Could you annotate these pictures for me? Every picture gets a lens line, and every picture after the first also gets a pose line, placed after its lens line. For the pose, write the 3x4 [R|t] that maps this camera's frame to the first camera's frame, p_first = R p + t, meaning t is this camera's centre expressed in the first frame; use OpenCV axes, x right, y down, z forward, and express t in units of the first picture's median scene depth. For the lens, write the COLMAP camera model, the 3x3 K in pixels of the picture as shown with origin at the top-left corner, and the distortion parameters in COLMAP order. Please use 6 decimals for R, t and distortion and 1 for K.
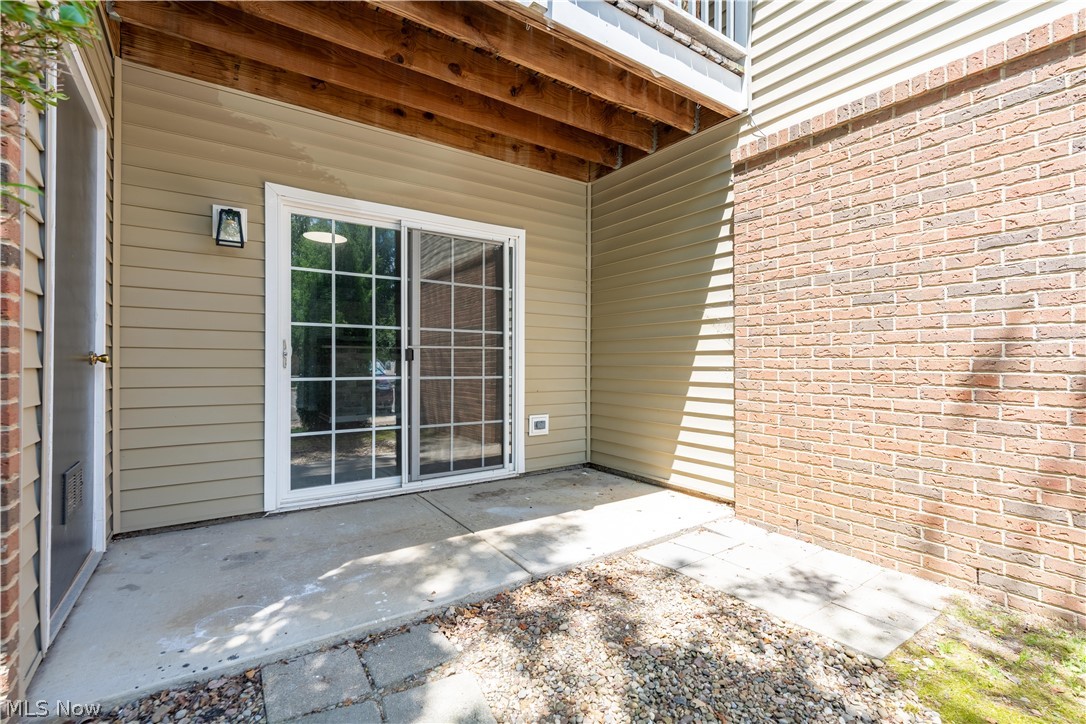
lens RADIAL K [[488.5, 0, 538.1], [0, 488.5, 360.5], [0, 0, 1]] dist [-0.006594, 0.003468]
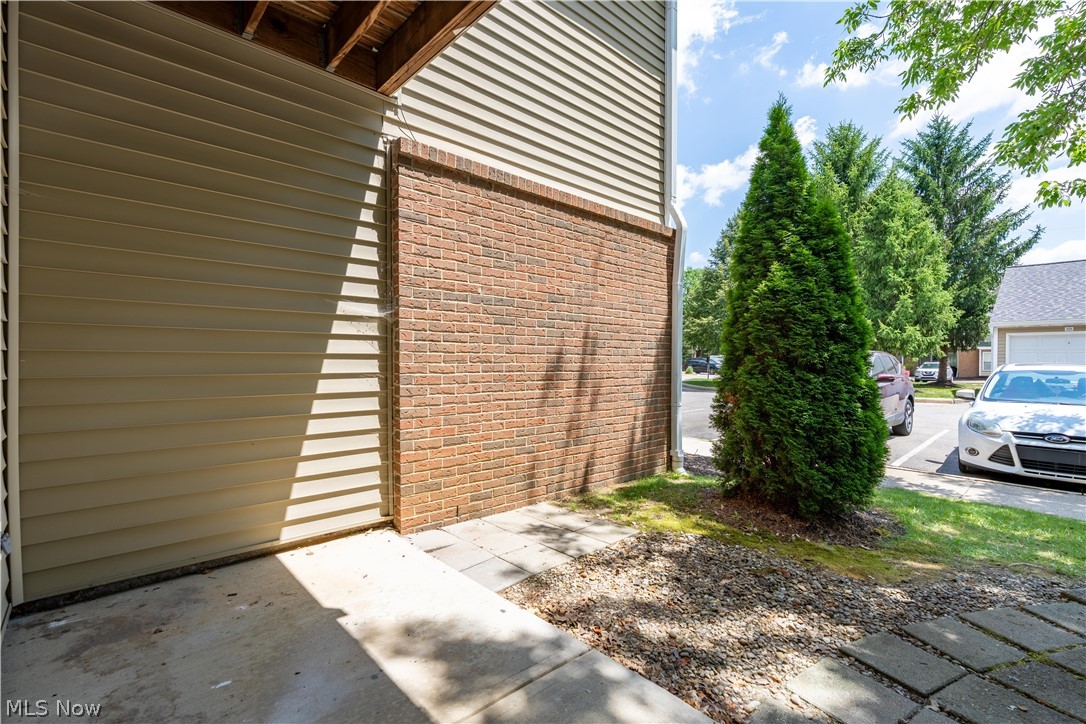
lens RADIAL K [[488.5, 0, 538.6], [0, 488.5, 362.8], [0, 0, 1]] dist [-0.006594, 0.003468]
pose [[-0.146322, -0.005846, 0.989220, -0.652837], [-0.005025, 0.999974, 0.005167, -0.013868], [-0.989224, -0.004215, -0.146348, 1.037801]]
